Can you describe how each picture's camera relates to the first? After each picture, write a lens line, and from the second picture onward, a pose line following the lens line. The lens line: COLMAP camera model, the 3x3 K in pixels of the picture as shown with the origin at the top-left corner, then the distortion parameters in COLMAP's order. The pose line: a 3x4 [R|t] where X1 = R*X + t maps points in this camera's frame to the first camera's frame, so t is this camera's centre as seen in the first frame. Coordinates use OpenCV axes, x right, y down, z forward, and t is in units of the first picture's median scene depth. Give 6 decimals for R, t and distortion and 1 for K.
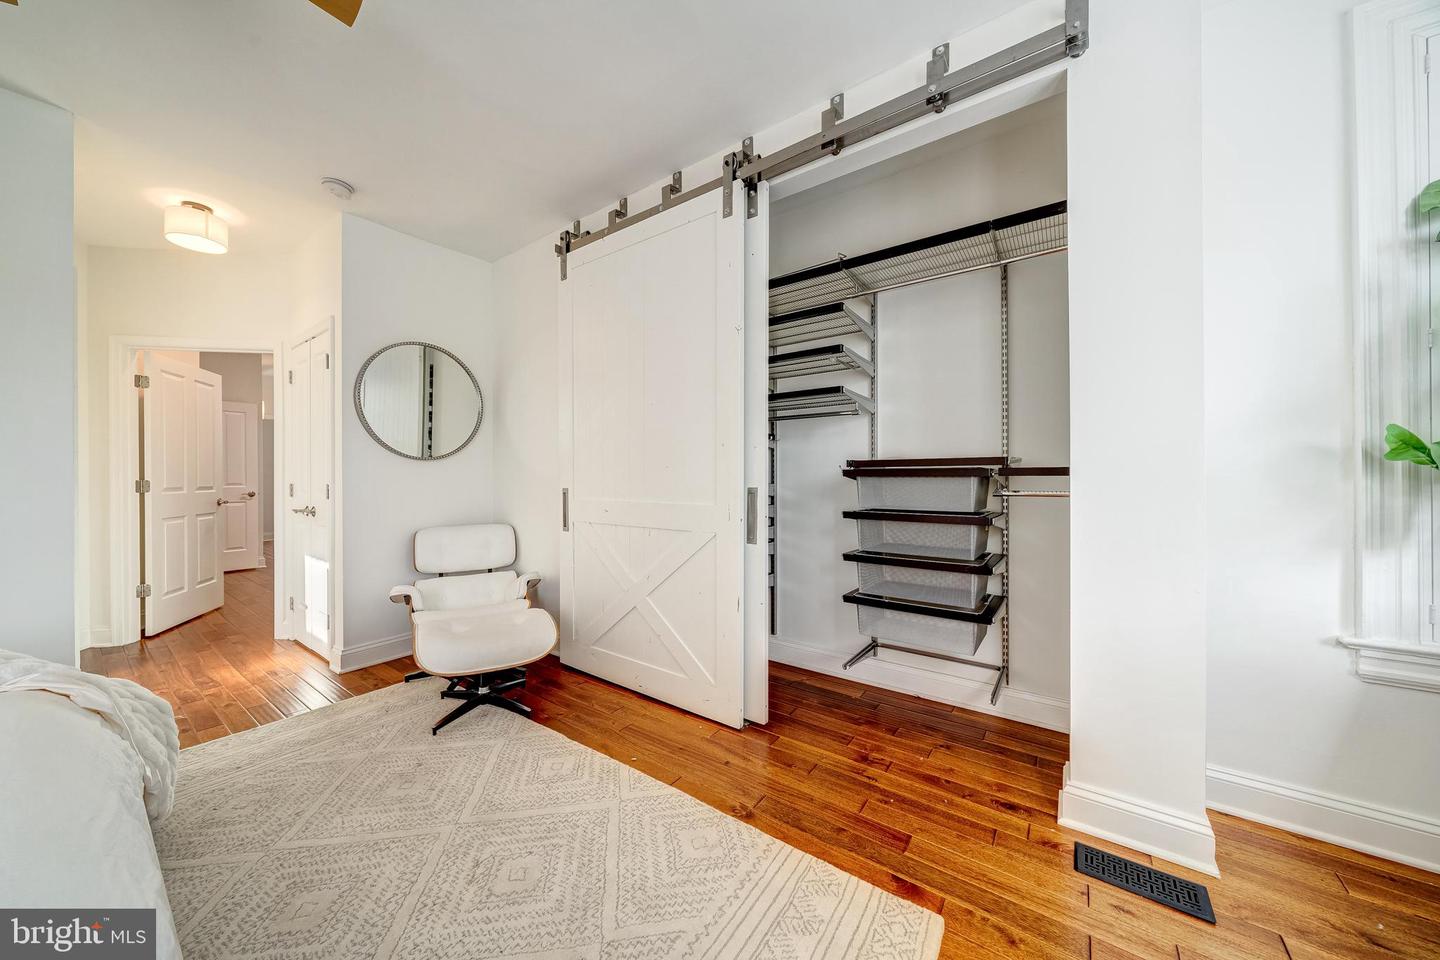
lens RADIAL K [[499.4, 0, 714.0], [0, 499.4, 478.4], [0, 0, 1]] dist [-0.002878, -0.000335]
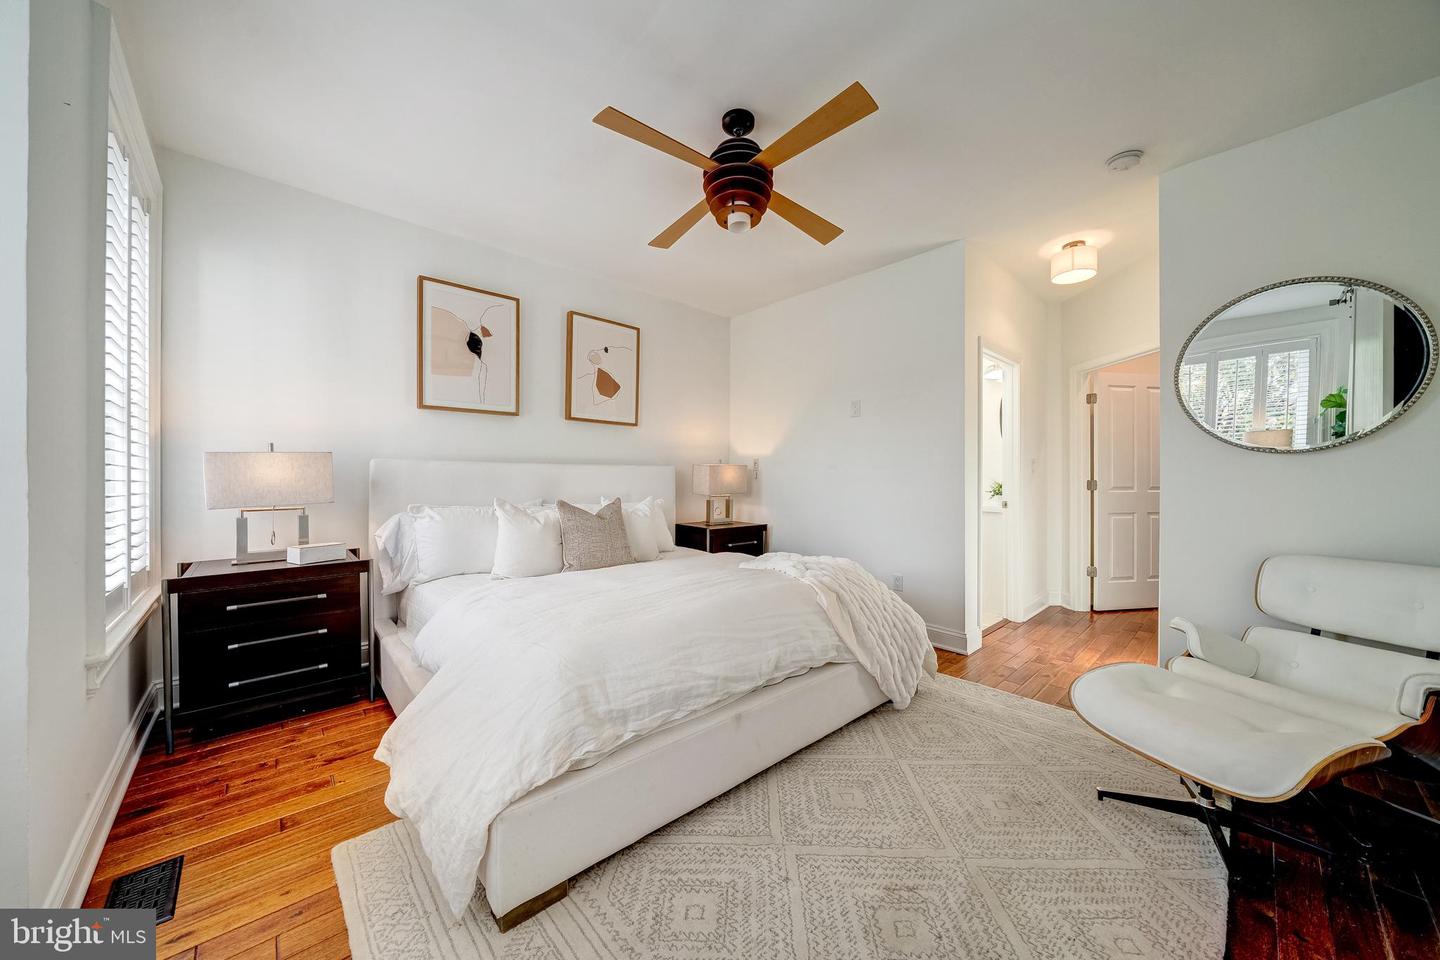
lens RADIAL K [[499.4, 0, 715.3], [0, 499.4, 473.5], [0, 0, 1]] dist [-0.002878, -0.000335]
pose [[-0.194338, -0.001878, -0.980933, 0.275654], [-0.009655, 0.999953, -0.000002, -0.003834], [0.980887, 0.009470, -0.194347, 0.429055]]
